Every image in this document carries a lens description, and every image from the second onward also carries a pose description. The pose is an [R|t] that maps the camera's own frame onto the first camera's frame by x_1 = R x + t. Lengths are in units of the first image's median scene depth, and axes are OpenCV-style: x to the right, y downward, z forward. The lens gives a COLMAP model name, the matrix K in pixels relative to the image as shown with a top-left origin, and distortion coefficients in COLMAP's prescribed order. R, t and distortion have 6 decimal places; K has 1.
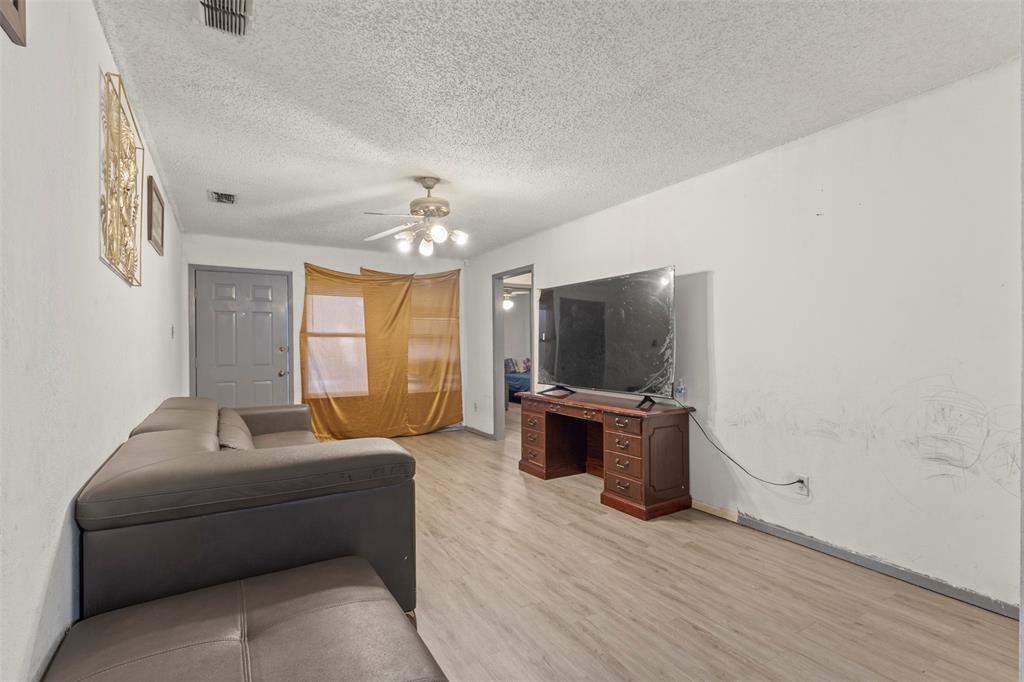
lens RADIAL K [[474.6, 0, 513.0], [0, 474.6, 341.2], [0, 0, 1]] dist [0.000059, 0.000085]
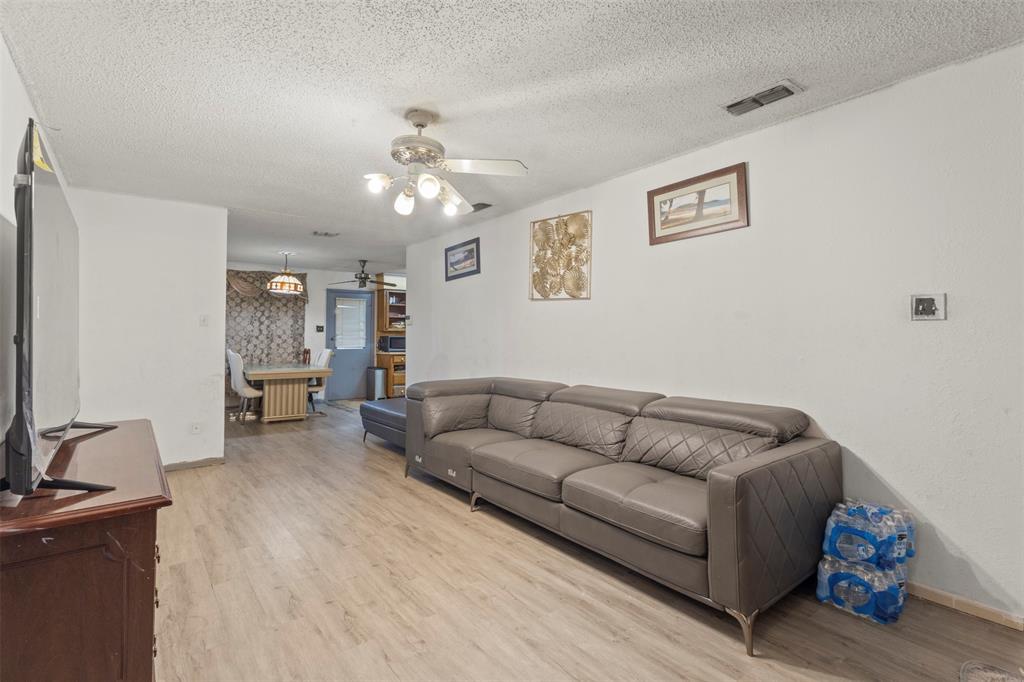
lens RADIAL K [[474.6, 0, 514.0], [0, 474.6, 337.6], [0, 0, 1]] dist [0.000059, 0.000085]
pose [[-0.991840, 0.002446, -0.127462, -0.268608], [0.002567, 0.999996, -0.000782, 0.012580], [0.127459, -0.001102, -0.991843, 2.047302]]
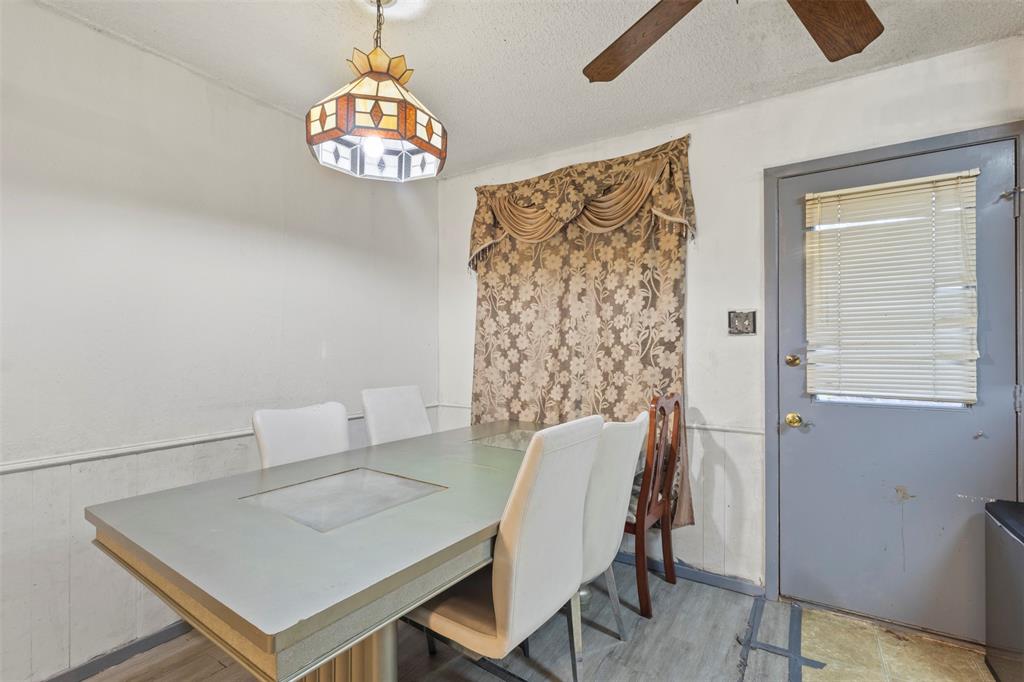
lens RADIAL K [[474.6, 0, 516.4], [0, 474.6, 345.1], [0, 0, 1]] dist [0.000059, 0.000085]
pose [[-0.413143, 0.011975, 0.910587, -0.169721], [0.000252, 0.999915, -0.013035, 0.008121], [-0.910666, -0.005156, -0.413111, 1.071496]]
